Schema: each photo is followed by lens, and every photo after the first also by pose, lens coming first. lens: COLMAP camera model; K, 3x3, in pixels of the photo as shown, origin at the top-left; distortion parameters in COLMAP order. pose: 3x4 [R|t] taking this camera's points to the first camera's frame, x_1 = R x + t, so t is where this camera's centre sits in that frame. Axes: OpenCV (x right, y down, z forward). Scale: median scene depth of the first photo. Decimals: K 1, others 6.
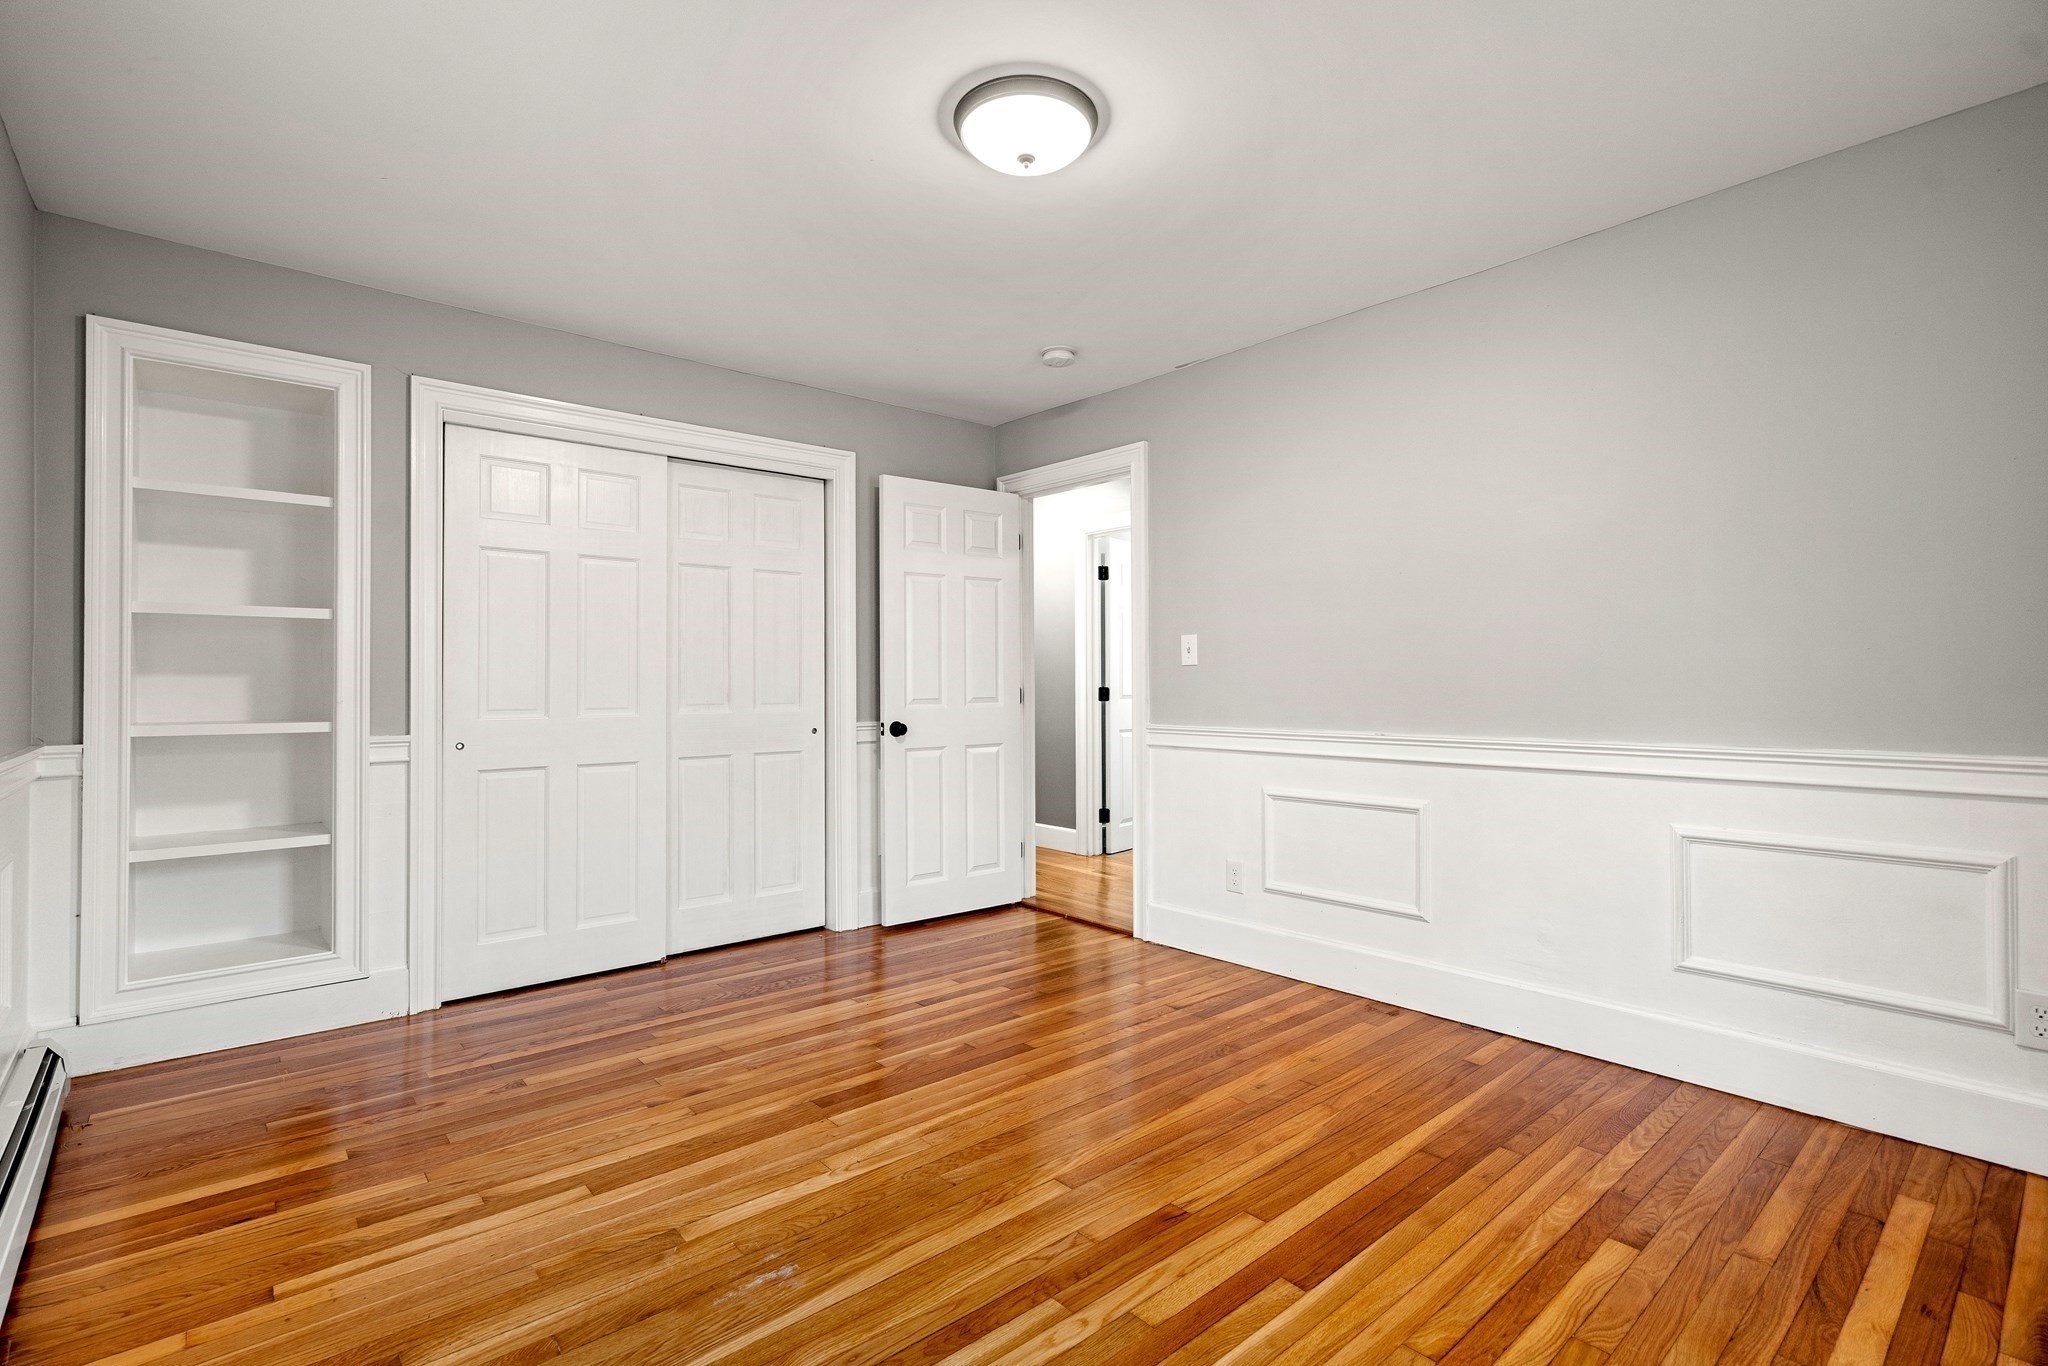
lens RADIAL K [[955.0, 0, 1022.8], [0, 955.0, 679.6], [0, 0, 1]] dist [0.000195, -0.000446]
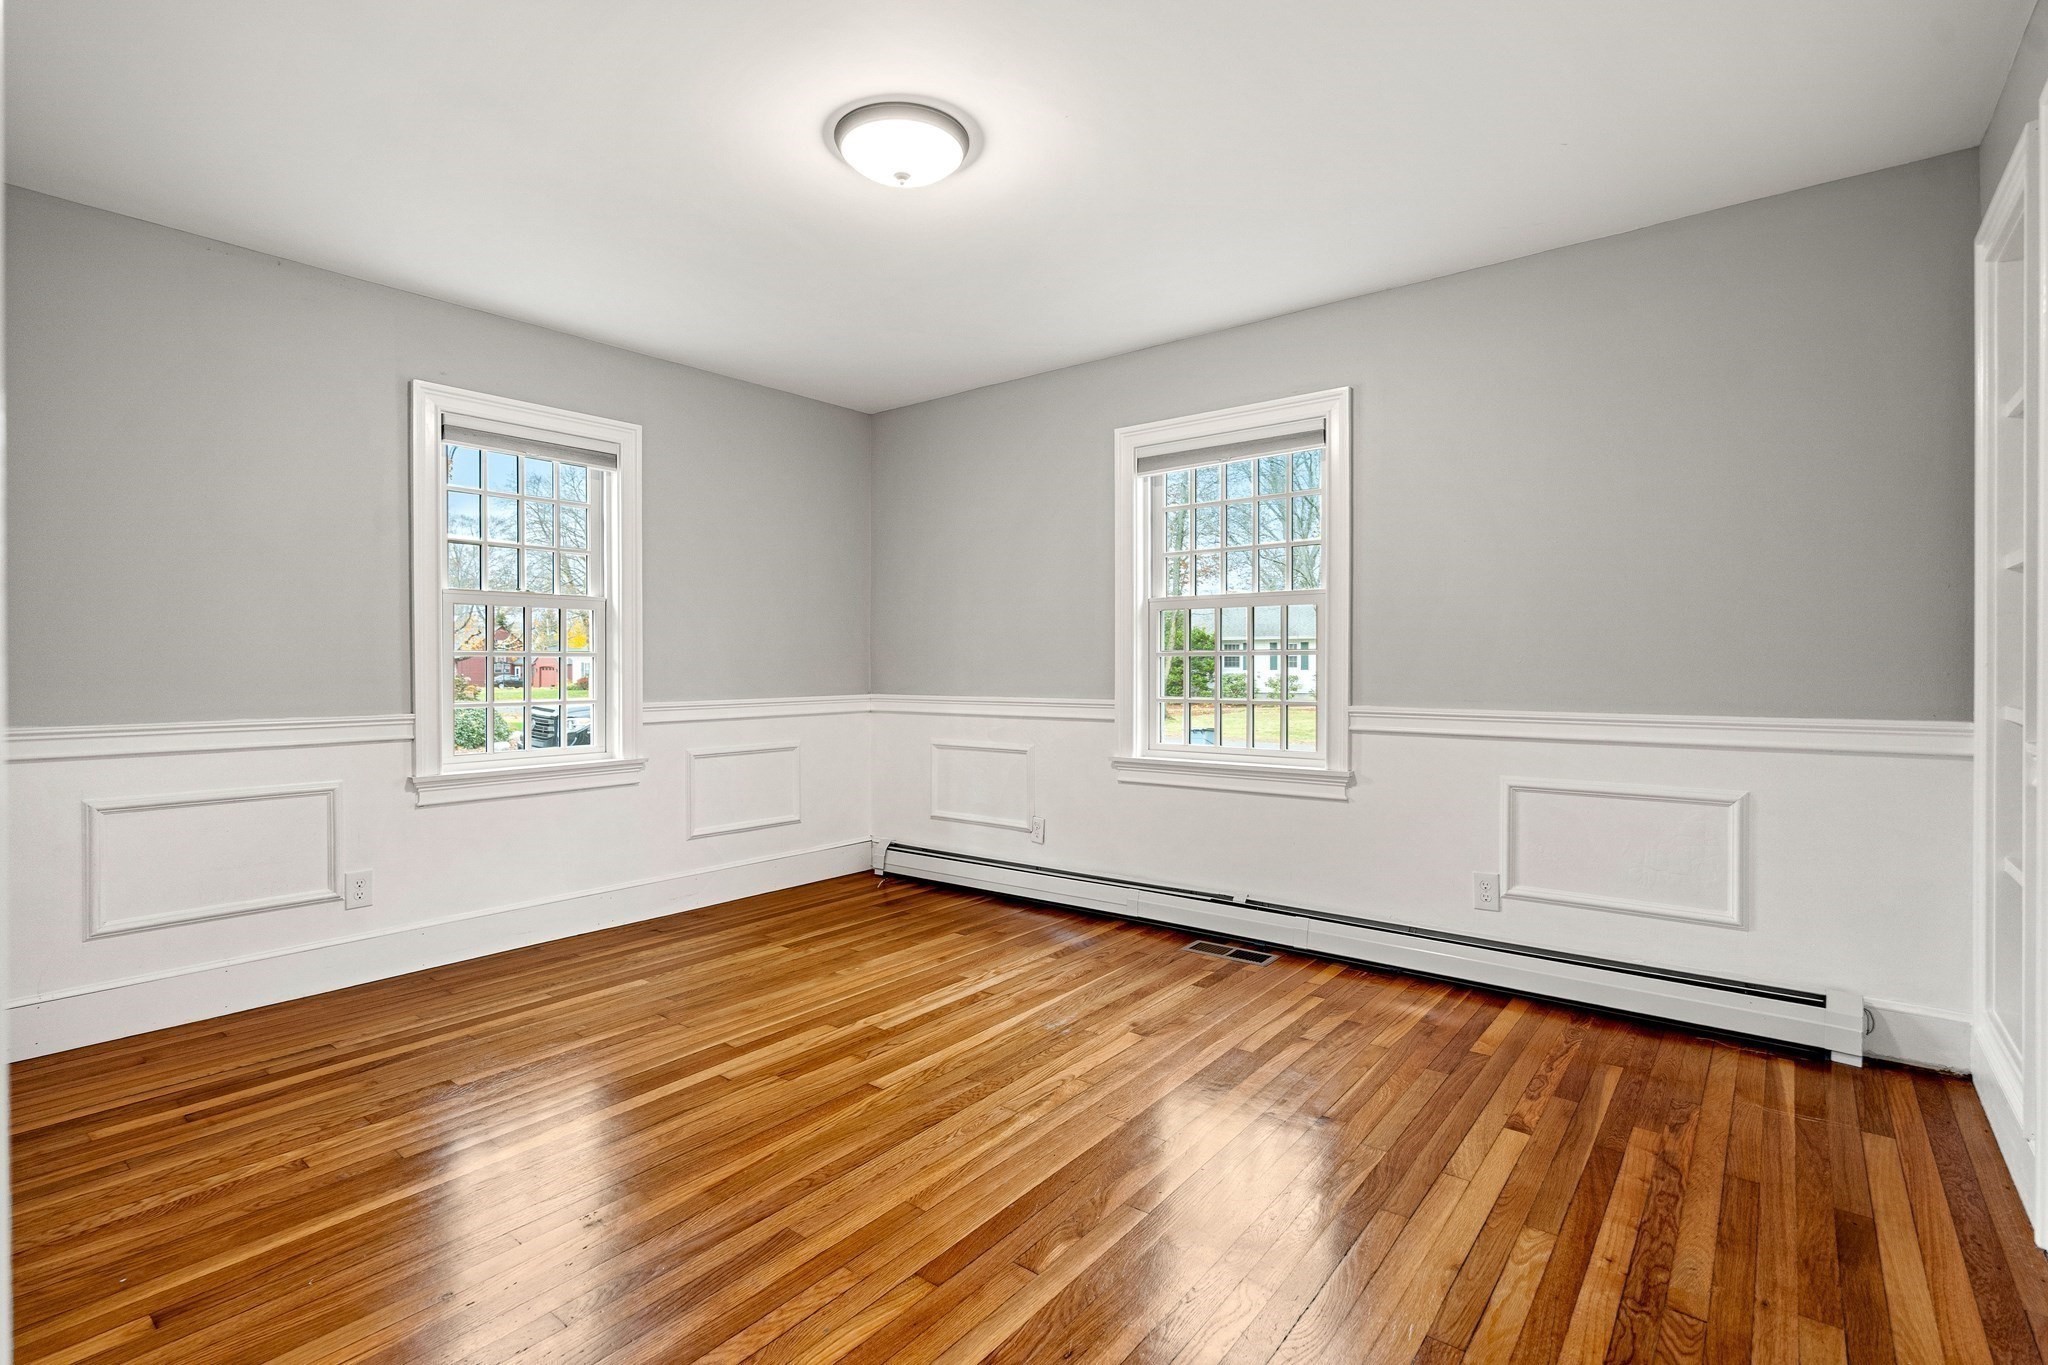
lens RADIAL K [[955.0, 0, 1025.1], [0, 955.0, 672.6], [0, 0, 1]] dist [0.000195, -0.000446]
pose [[-0.983971, 0.007294, -0.178177, 0.069748], [0.006213, 0.999959, 0.006625, 0.009305], [0.178218, 0.005412, -0.983976, 2.306795]]
